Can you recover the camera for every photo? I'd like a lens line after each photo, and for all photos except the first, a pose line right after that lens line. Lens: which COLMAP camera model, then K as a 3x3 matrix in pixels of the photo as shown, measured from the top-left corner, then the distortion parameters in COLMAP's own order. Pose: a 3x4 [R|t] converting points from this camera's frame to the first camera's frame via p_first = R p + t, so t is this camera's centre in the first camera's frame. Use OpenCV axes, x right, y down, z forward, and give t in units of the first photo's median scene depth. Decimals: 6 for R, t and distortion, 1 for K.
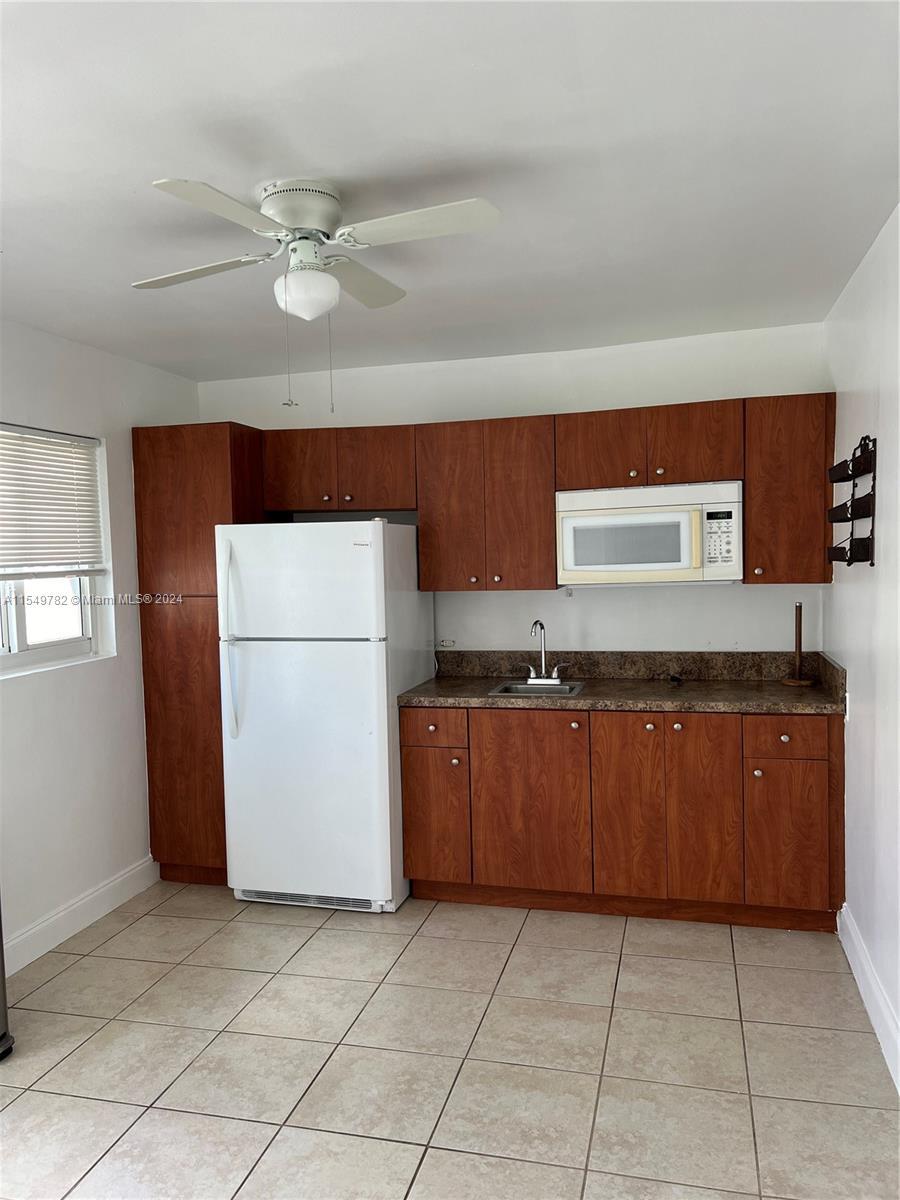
lens RADIAL K [[921.9, 0, 450.0], [0, 921.9, 600.0], [0, 0, 1]] dist [0.046751, -0.070125]
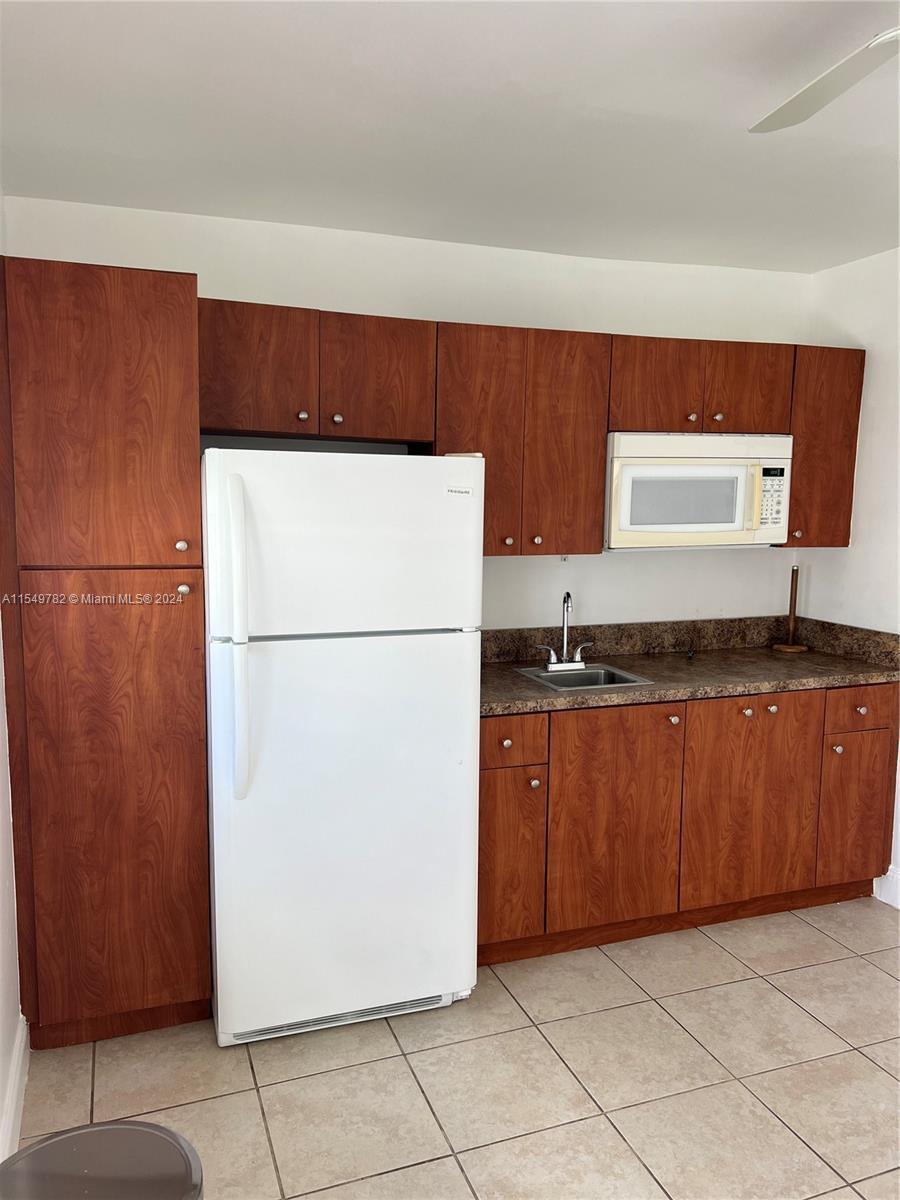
lens RADIAL K [[913.9, 0, 463.7], [0, 913.9, 603.4], [0, 0, 1]] dist [0.009533, 0.000505]
pose [[0.811735, -0.037658, 0.582810, -0.470675], [0.001036, 0.998010, 0.063044, -0.019161], [-0.584025, -0.050571, 0.810159, 0.432581]]
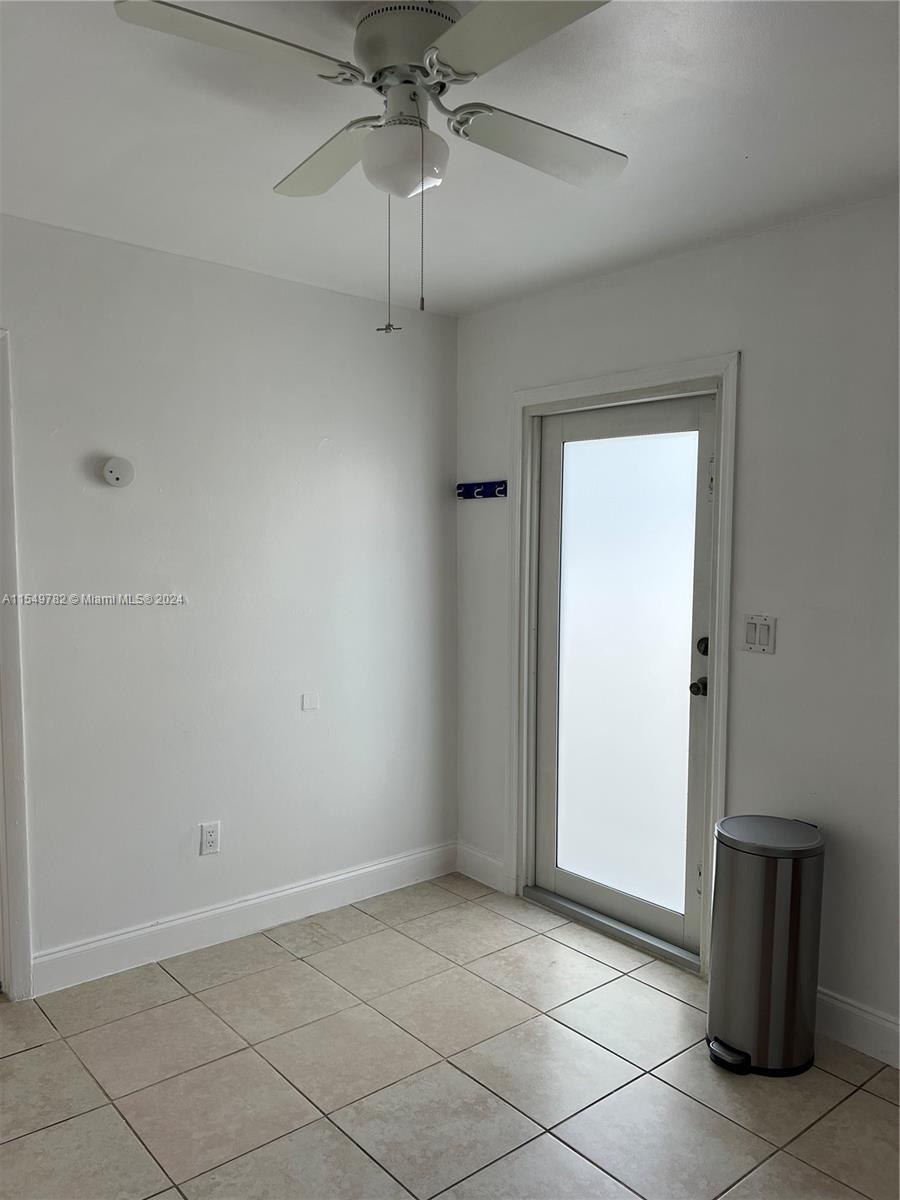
lens RADIAL K [[921.9, 0, 450.0], [0, 921.9, 600.0], [0, 0, 1]] dist [0.046751, -0.070125]
pose [[-0.586917, 0.084905, -0.805183, 0.325130], [-0.036142, 0.990747, 0.130818, -0.067726], [0.808840, 0.105880, -0.578418, 1.140025]]
